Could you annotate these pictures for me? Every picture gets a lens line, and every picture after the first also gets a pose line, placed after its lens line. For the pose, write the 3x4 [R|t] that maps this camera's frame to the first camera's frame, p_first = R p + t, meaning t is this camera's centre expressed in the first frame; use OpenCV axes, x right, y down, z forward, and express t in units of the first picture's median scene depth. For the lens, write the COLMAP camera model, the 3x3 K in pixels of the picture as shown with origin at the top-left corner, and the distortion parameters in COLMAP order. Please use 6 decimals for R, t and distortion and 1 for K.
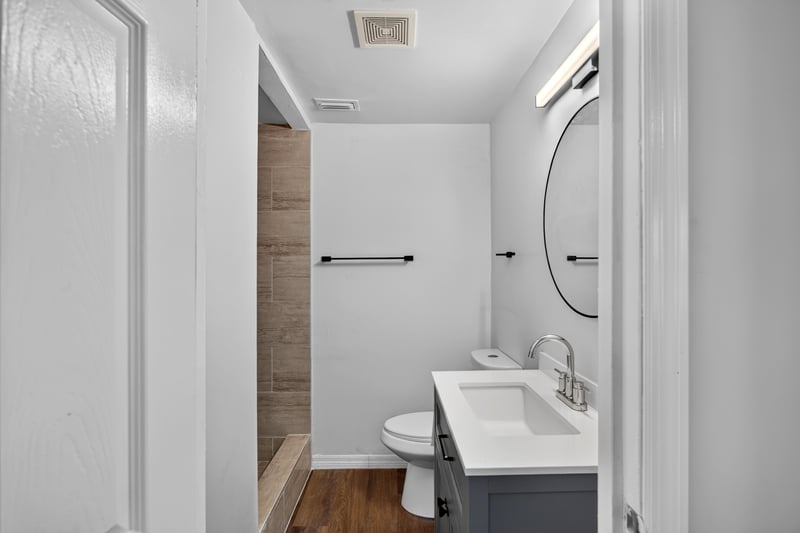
lens RADIAL K [[369.3, 0, 397.7], [0, 369.3, 259.3], [0, 0, 1]] dist [-0.028104, 0.018555]
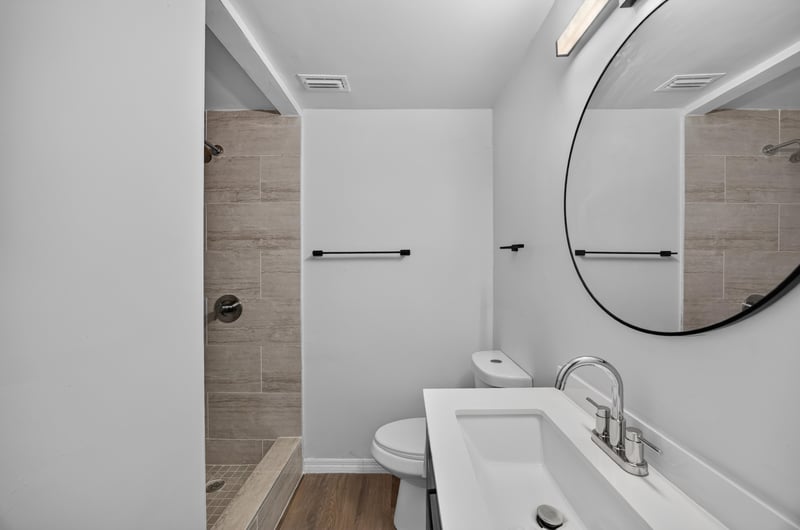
lens RADIAL K [[310.8, 0, 400.2], [0, 310.8, 260.6], [0, 0, 1]] dist [-0.008067, 0.000300]
pose [[0.999689, 0.001361, -0.024908, 0.038406], [-0.001063, 0.999928, 0.011985, 0.008373], [0.024922, -0.011955, 0.999618, 0.210100]]
